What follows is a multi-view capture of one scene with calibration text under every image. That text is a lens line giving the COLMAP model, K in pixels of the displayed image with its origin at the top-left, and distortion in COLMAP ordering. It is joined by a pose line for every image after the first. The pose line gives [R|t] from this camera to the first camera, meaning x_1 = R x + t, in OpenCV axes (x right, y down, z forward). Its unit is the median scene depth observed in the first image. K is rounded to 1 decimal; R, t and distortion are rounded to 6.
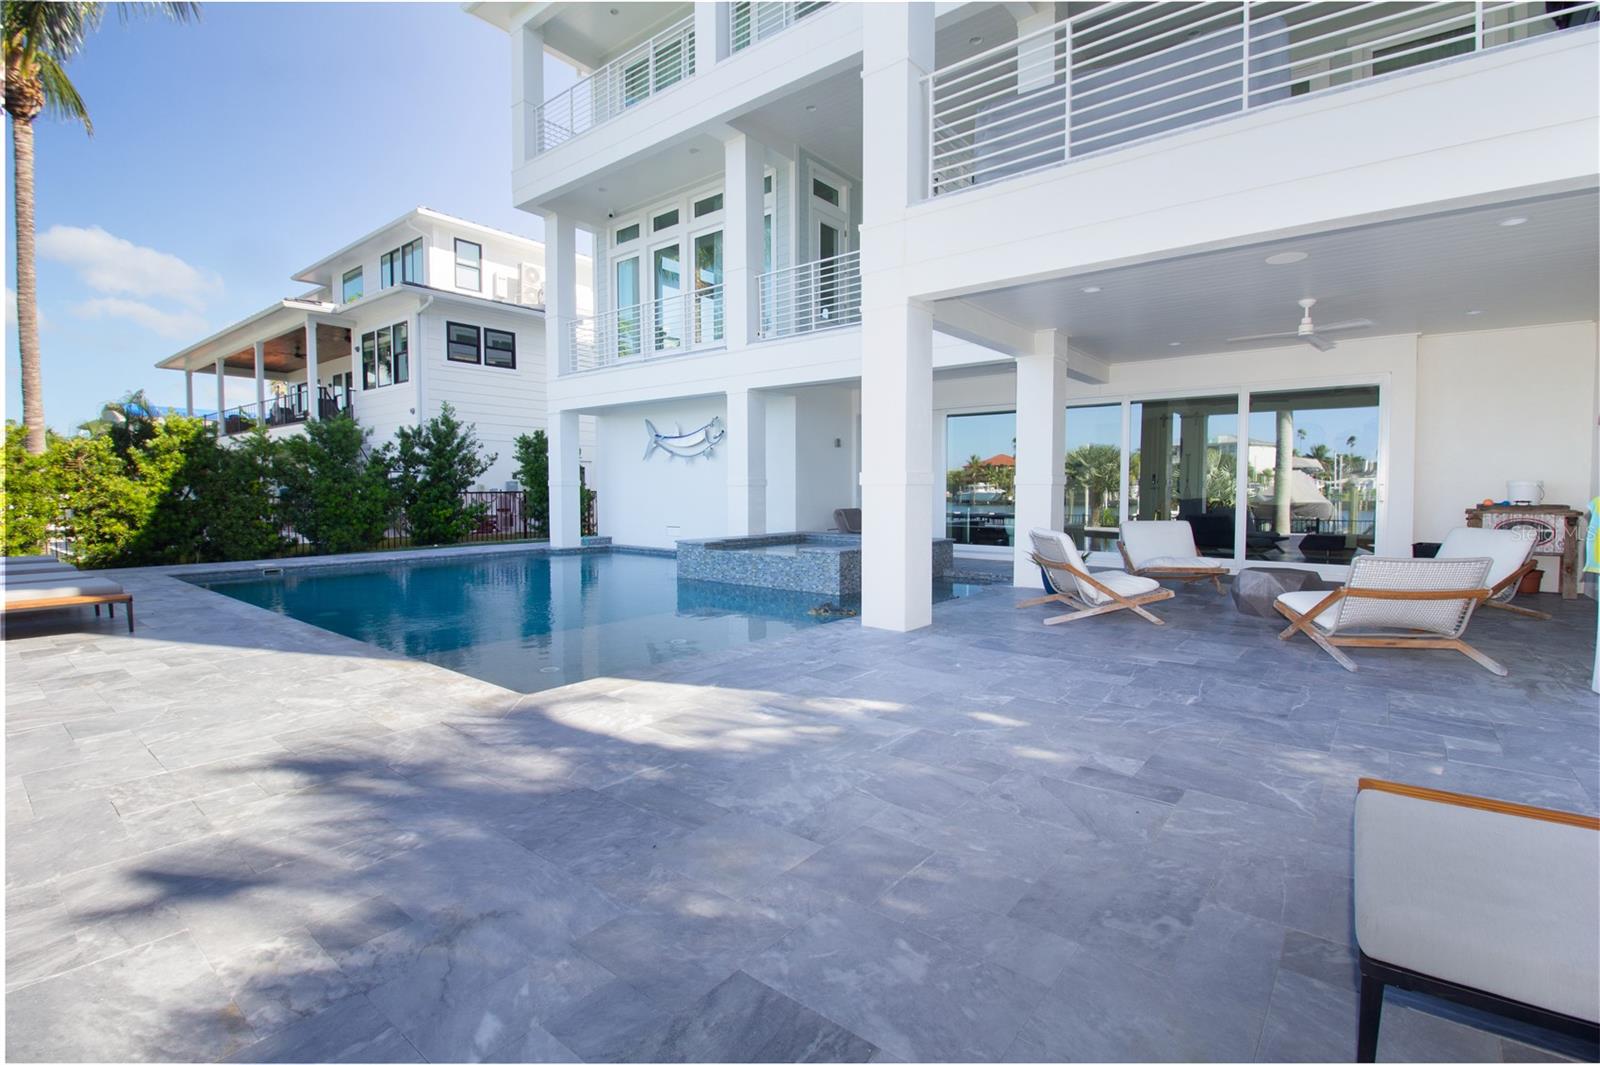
lens RADIAL K [[741.7, 0, 804.1], [0, 741.7, 527.0], [0, 0, 1]] dist [-0.001281, -0.001141]
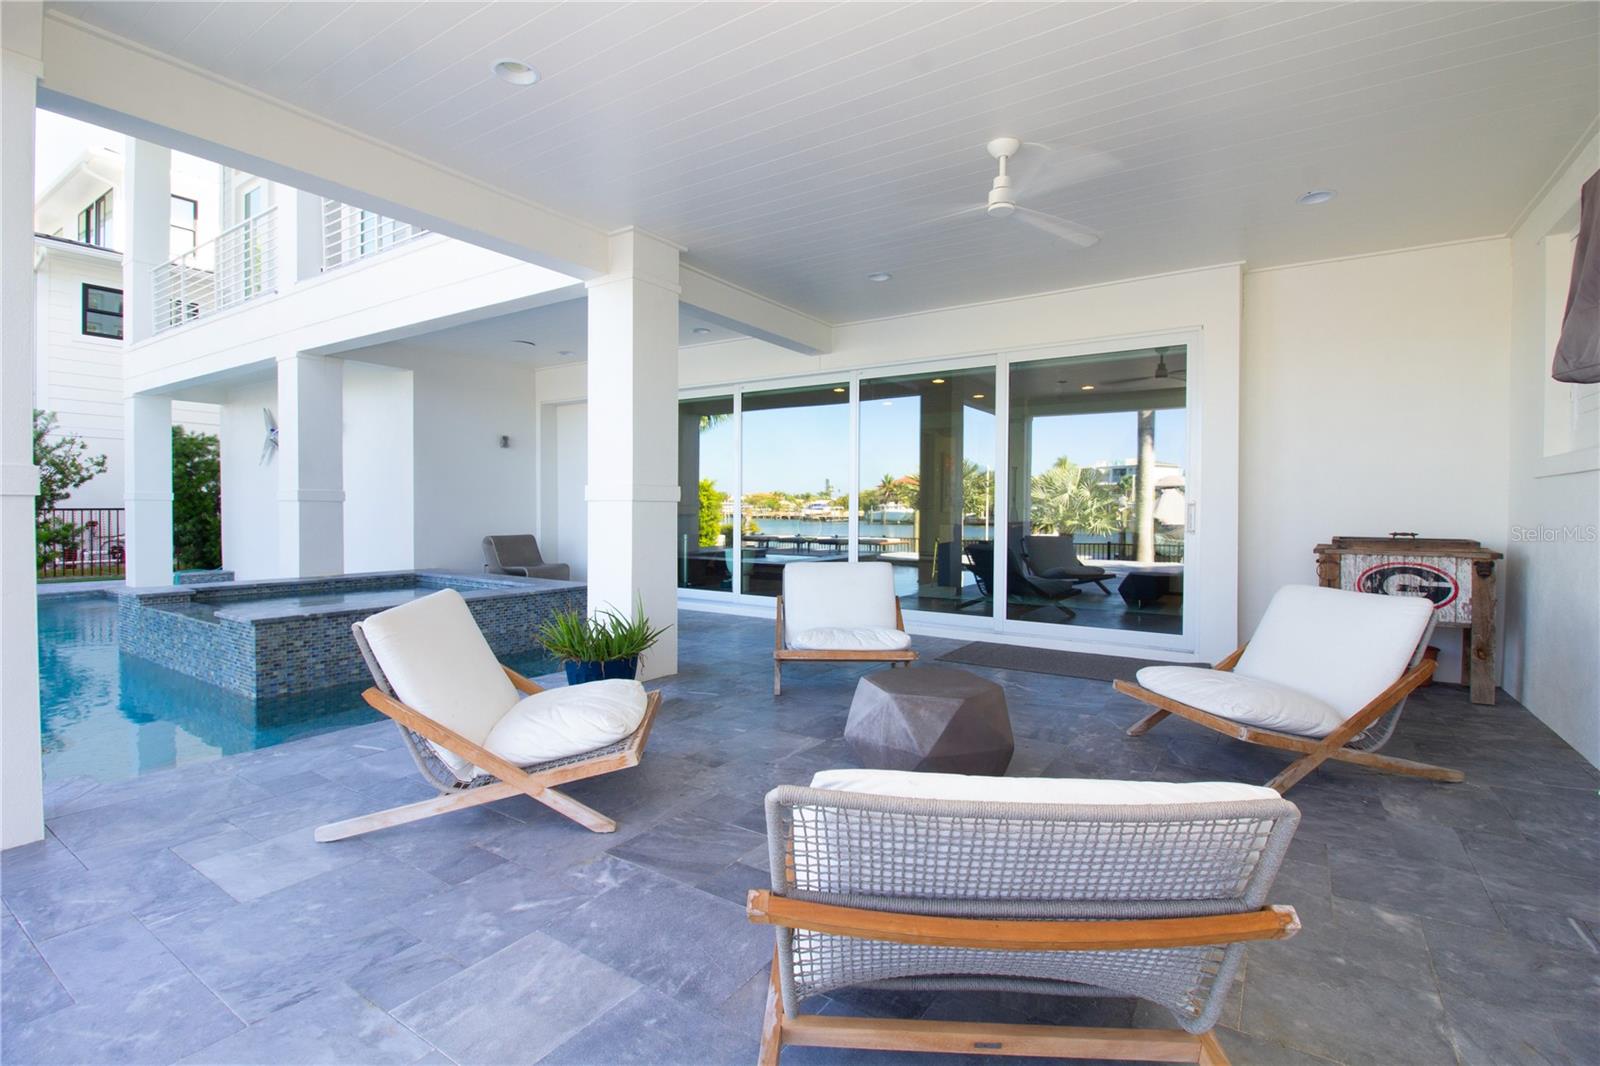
lens RADIAL K [[741.7, 0, 797.6], [0, 741.7, 528.3], [0, 0, 1]] dist [-0.001281, -0.001141]
pose [[0.996536, 0.003624, 0.083085, 0.297524], [-0.001688, 0.999726, -0.023366, -0.016561], [-0.083147, 0.023145, 0.996268, 0.305288]]
